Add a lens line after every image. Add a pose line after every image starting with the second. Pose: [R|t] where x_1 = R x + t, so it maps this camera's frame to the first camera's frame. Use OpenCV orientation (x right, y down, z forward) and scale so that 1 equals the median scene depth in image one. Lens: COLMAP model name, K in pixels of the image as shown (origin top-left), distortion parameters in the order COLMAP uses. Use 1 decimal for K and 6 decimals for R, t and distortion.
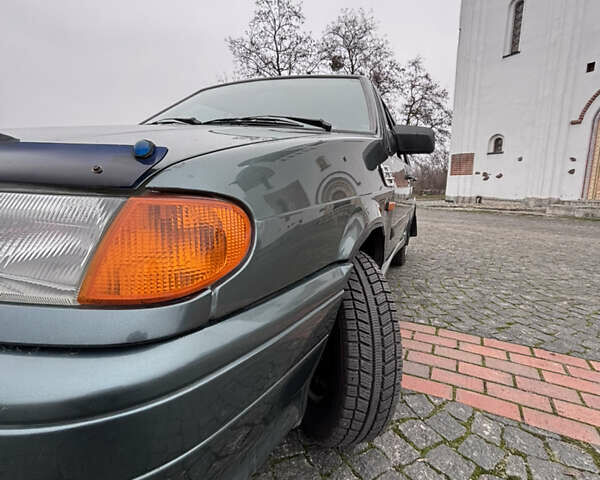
lens RADIAL K [[322.0, 0, 300.0], [0, 322.0, 240.0], [0, 0, 1]] dist [-0.014658, -0.000019]
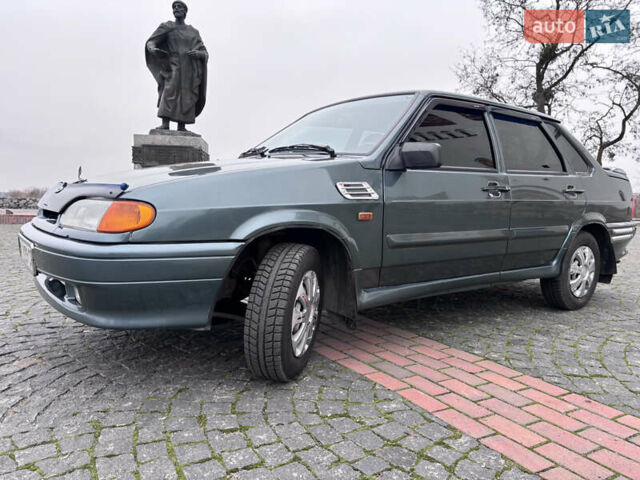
lens RADIAL K [[470.0, 0, 320.0], [0, 470.0, 240.0], [0, 0, 1]] dist [0.023028, -0.006151]
pose [[0.854942, 0.038346, -0.517305, 0.790265], [-0.084465, 0.994245, -0.065895, 0.083256], [0.511801, 0.100031, 0.853261, -0.414885]]
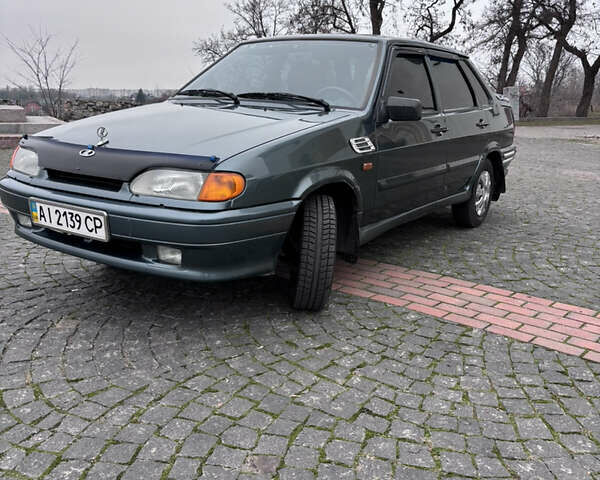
lens RADIAL K [[575.2, 0, 300.0], [0, 575.2, 240.0], [0, 0, 1]] dist [0.038715, 0.011420]
pose [[0.977056, 0.042289, -0.208742, 0.403321], [-0.026897, 0.996742, 0.076033, 0.021951], [0.211277, -0.068674, 0.975011, -1.125897]]
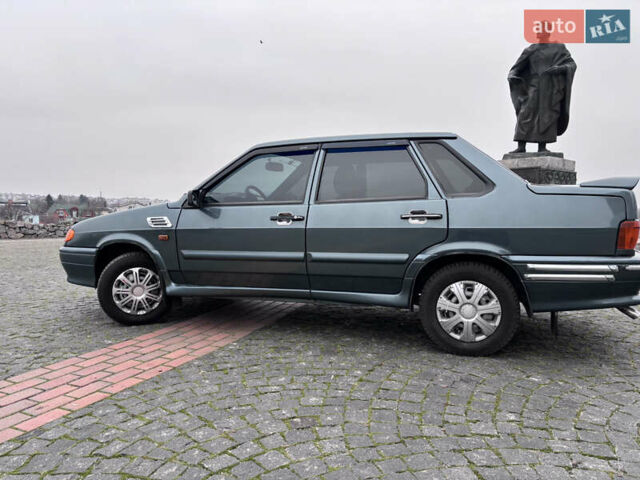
lens RADIAL K [[470.0, 0, 320.0], [0, 470.0, 240.0], [0, 0, 1]] dist [0.023028, -0.006151]
pose [[0.096299, 0.029578, -0.994913, 2.453682], [-0.162248, 0.986656, 0.013629, -0.220567], [0.982040, 0.160110, 0.099813, 1.295777]]
